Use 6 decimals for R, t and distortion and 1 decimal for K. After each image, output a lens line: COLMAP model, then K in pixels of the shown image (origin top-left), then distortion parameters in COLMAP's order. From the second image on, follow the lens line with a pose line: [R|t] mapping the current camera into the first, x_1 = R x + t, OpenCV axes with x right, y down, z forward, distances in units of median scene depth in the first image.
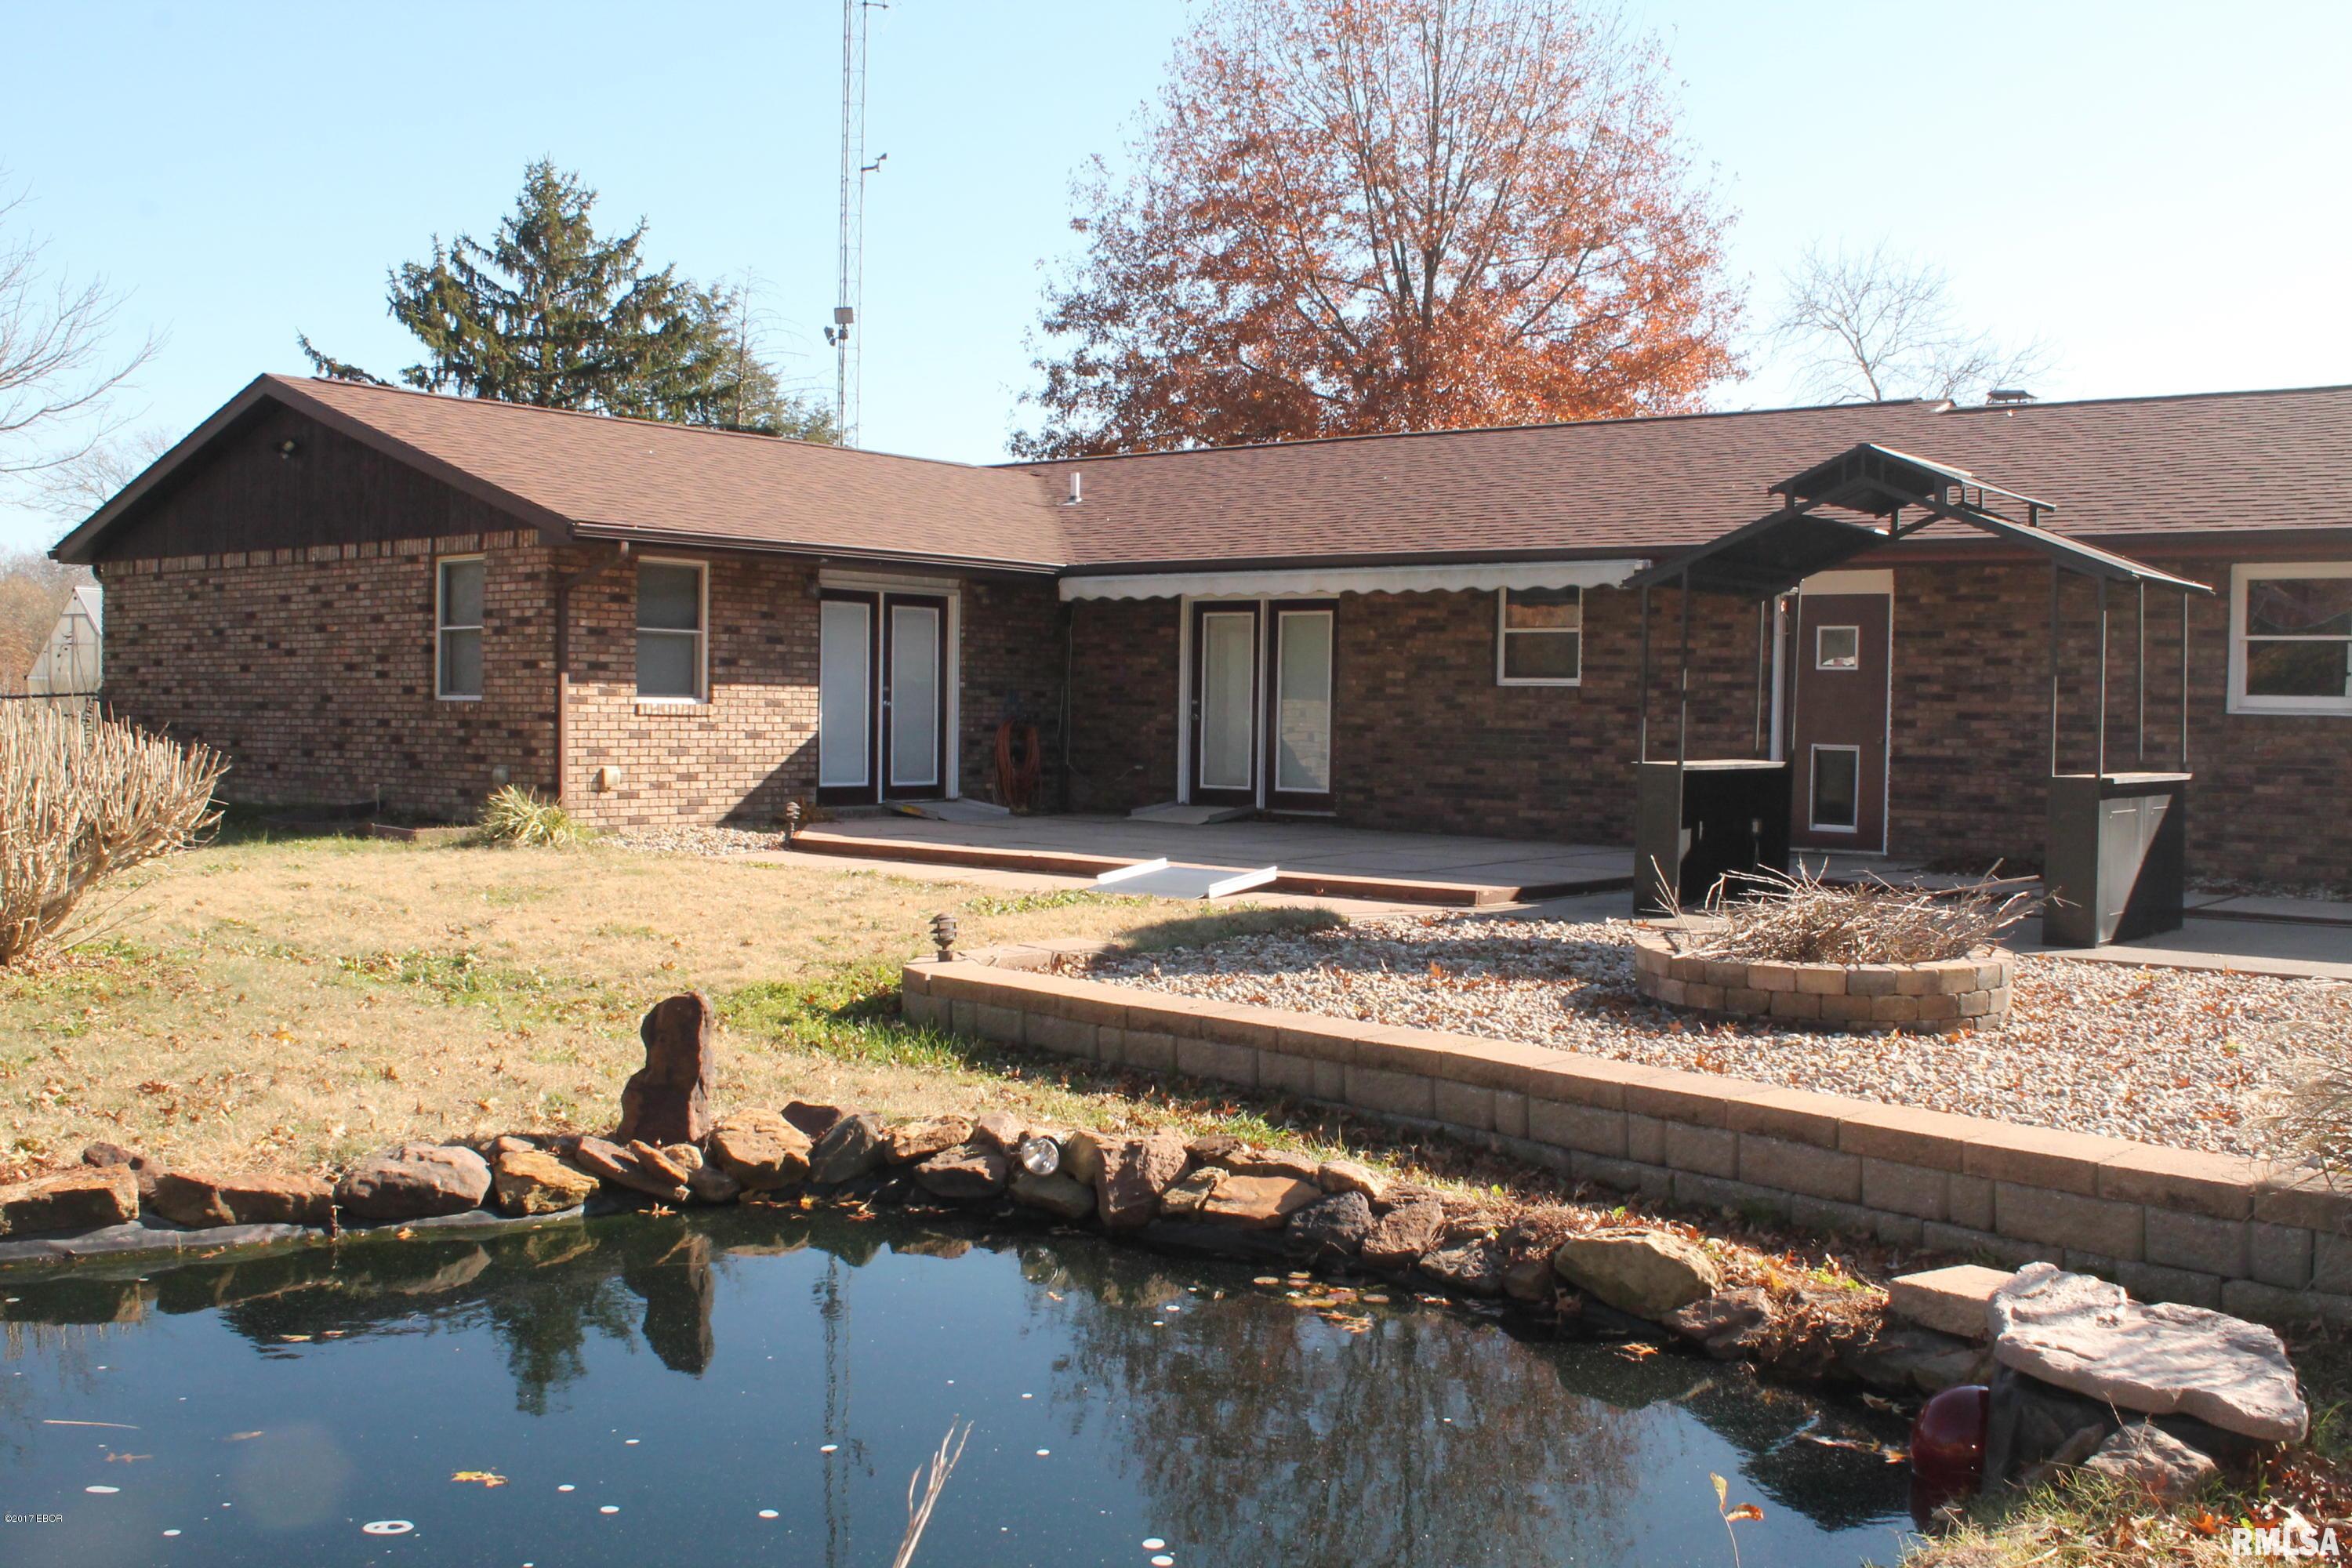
lens RADIAL K [[2256.3, 0, 1178.8], [0, 2256.3, 775.8], [0, 0, 1]] dist [-0.100369, 0.000000]
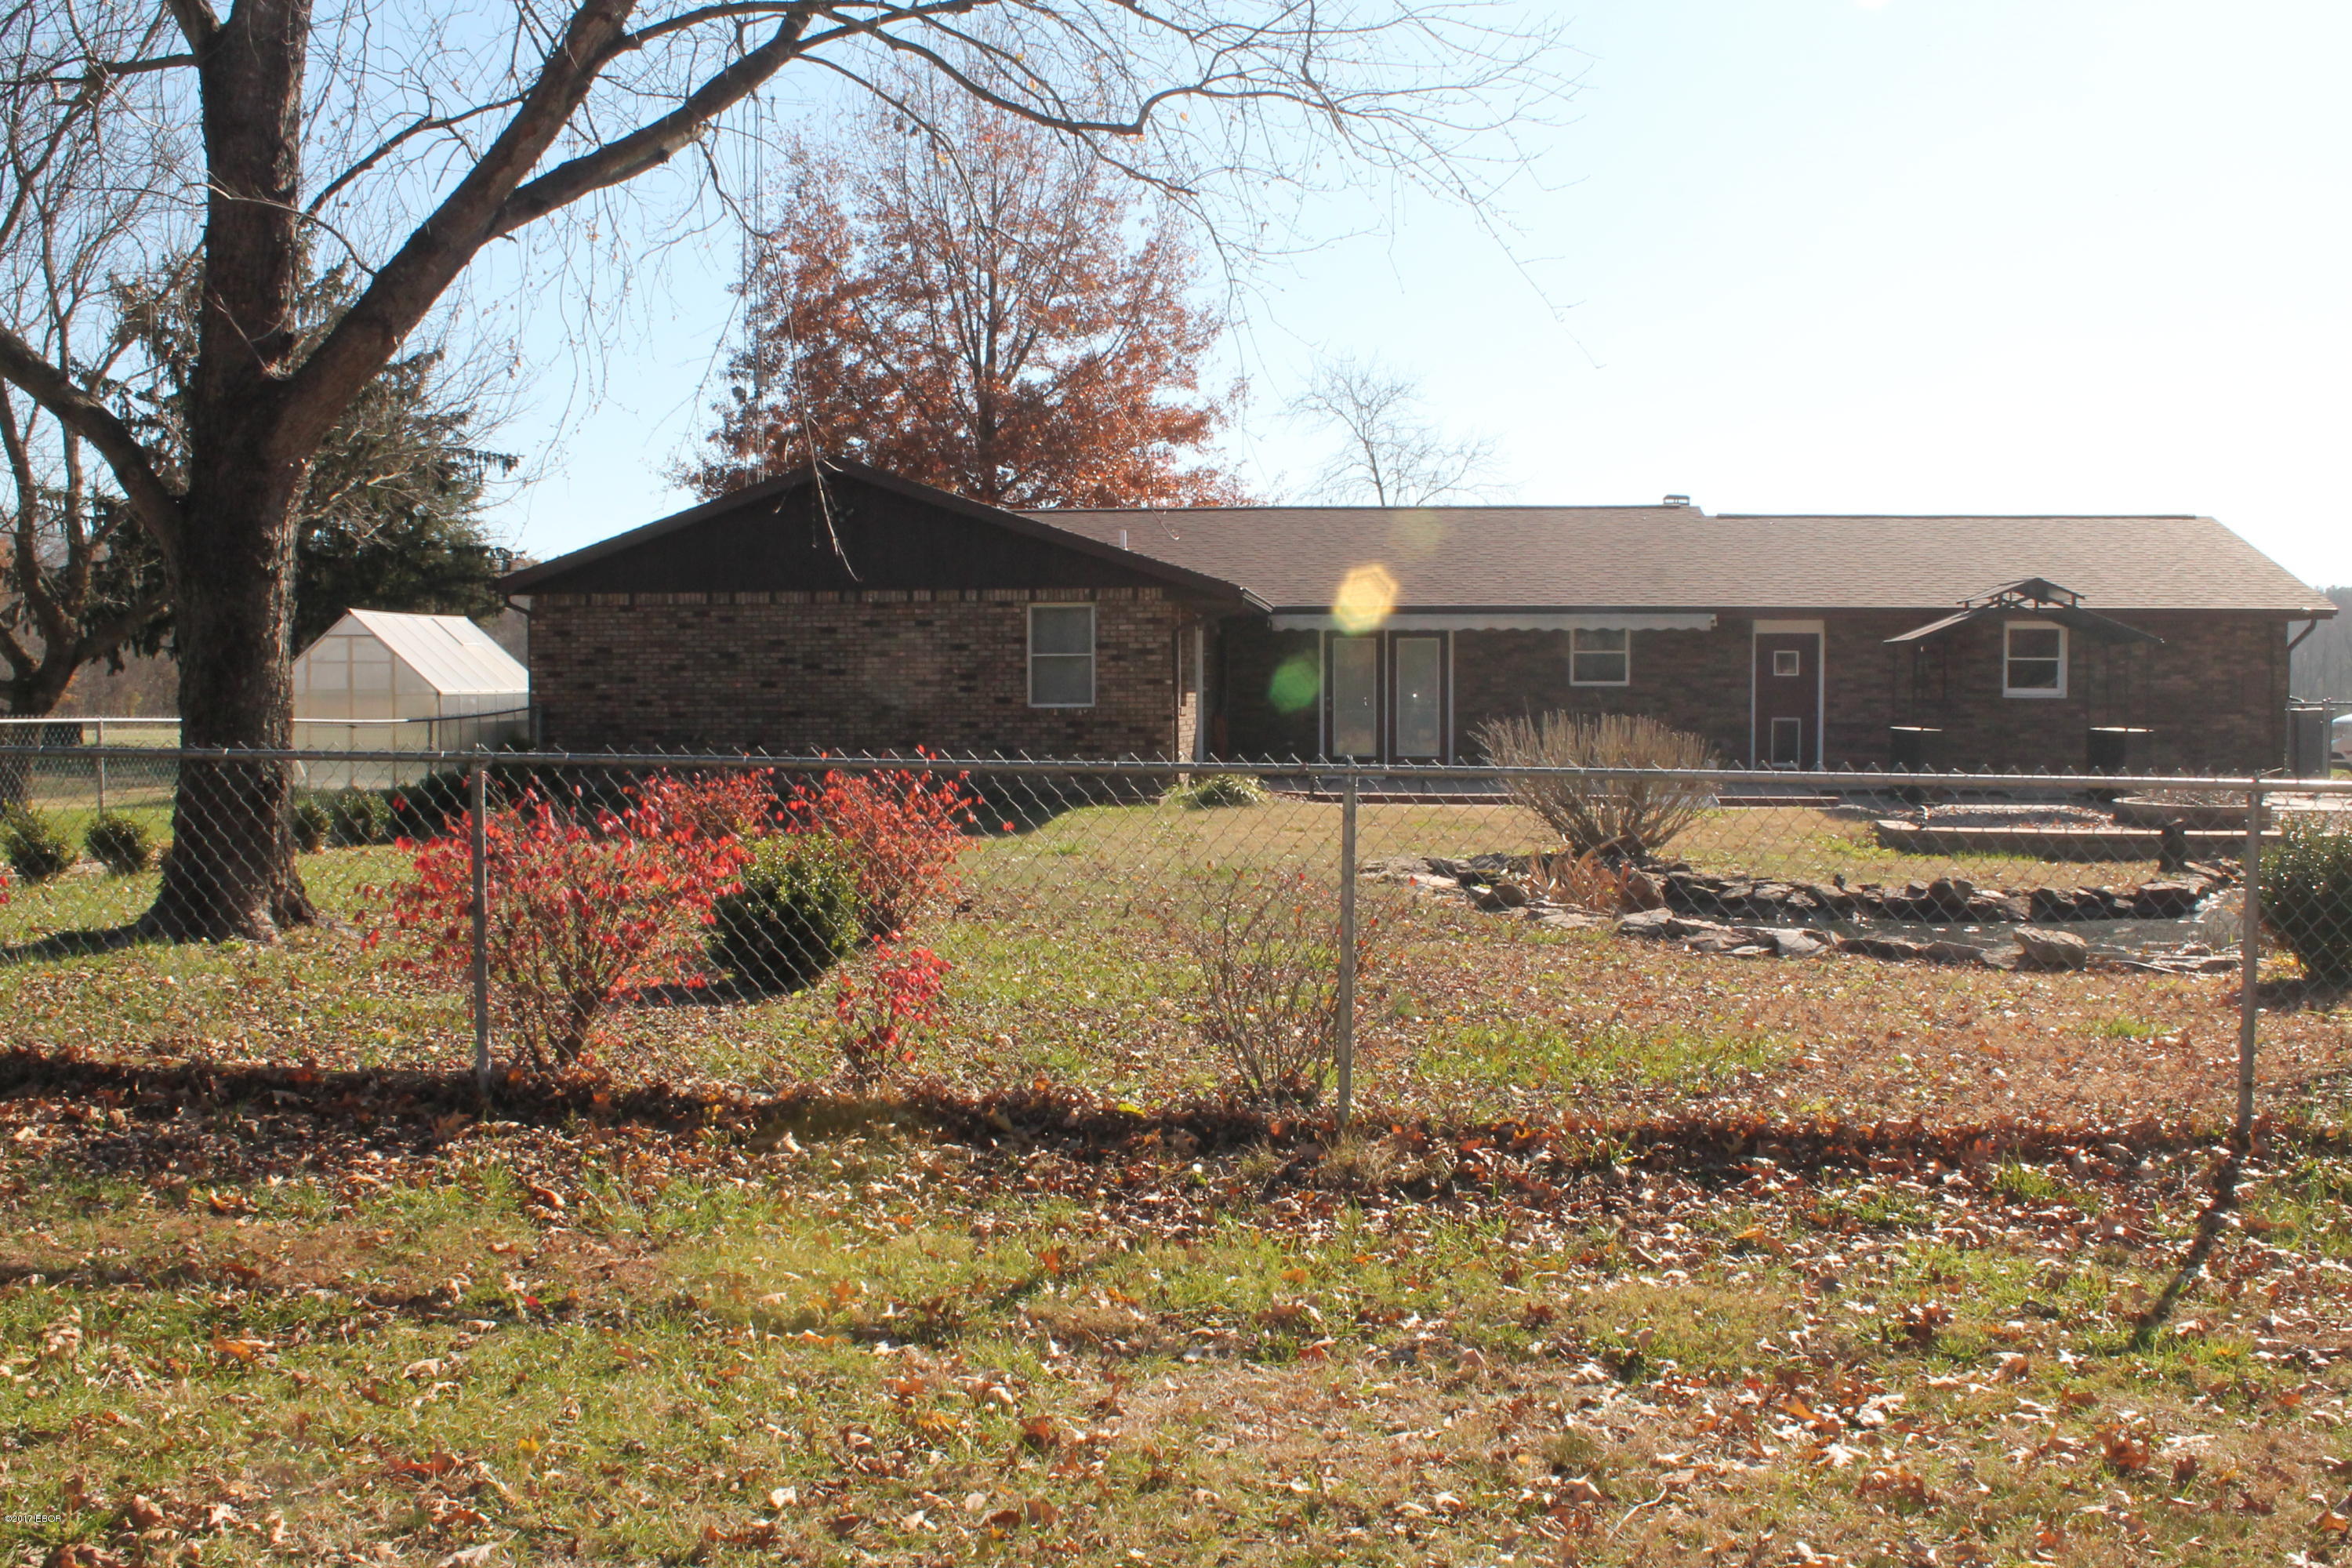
lens RADIAL K [[2256.3, 0, 1179.7], [0, 2256.3, 789.1], [0, 0, 1]] dist [-0.100369, 0.000000]
pose [[0.842120, -0.039230, 0.537862, -0.973800], [0.029506, 0.999208, 0.026681, -0.017288], [-0.538483, -0.006598, 0.842611, -0.216590]]
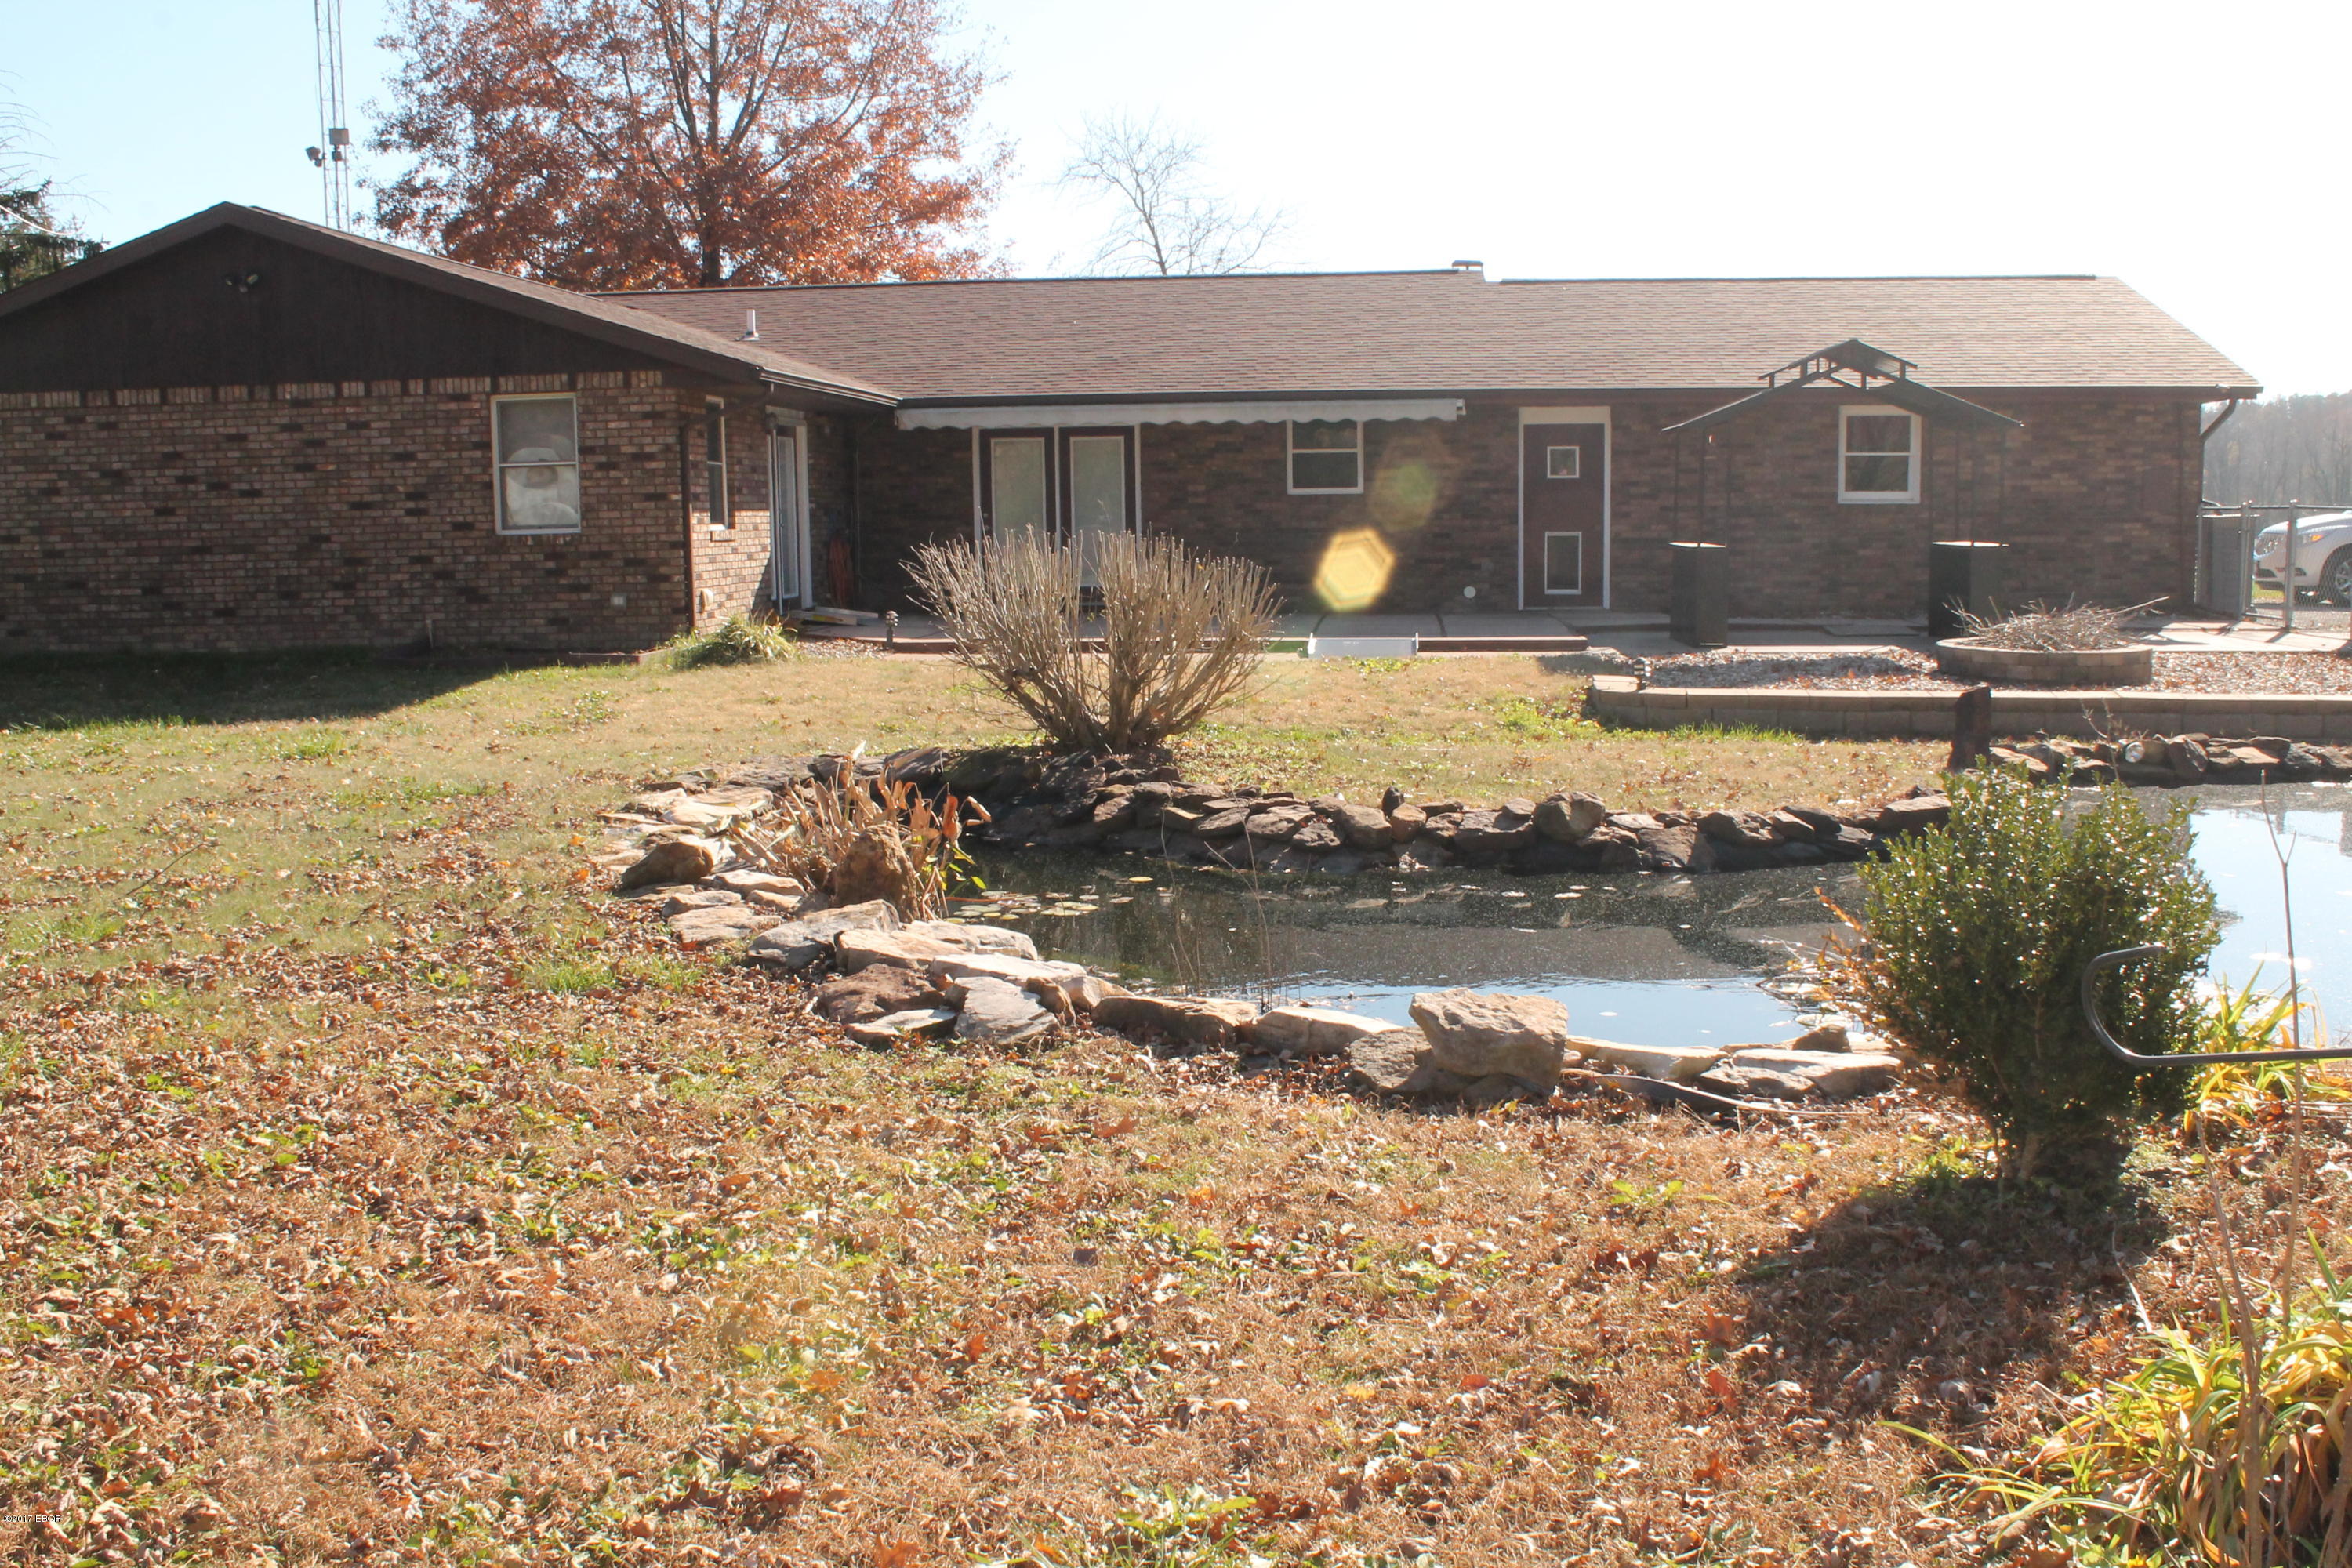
lens RADIAL K [[2256.3, 0, 1177.5], [0, 2256.3, 783.6], [0, 0, 1]] dist [-0.100369, 0.000000]
pose [[0.832634, -0.093398, 0.545892, -0.625867], [0.043396, 0.993649, 0.103815, -0.012680], [-0.552121, -0.062750, 0.831399, -0.039446]]
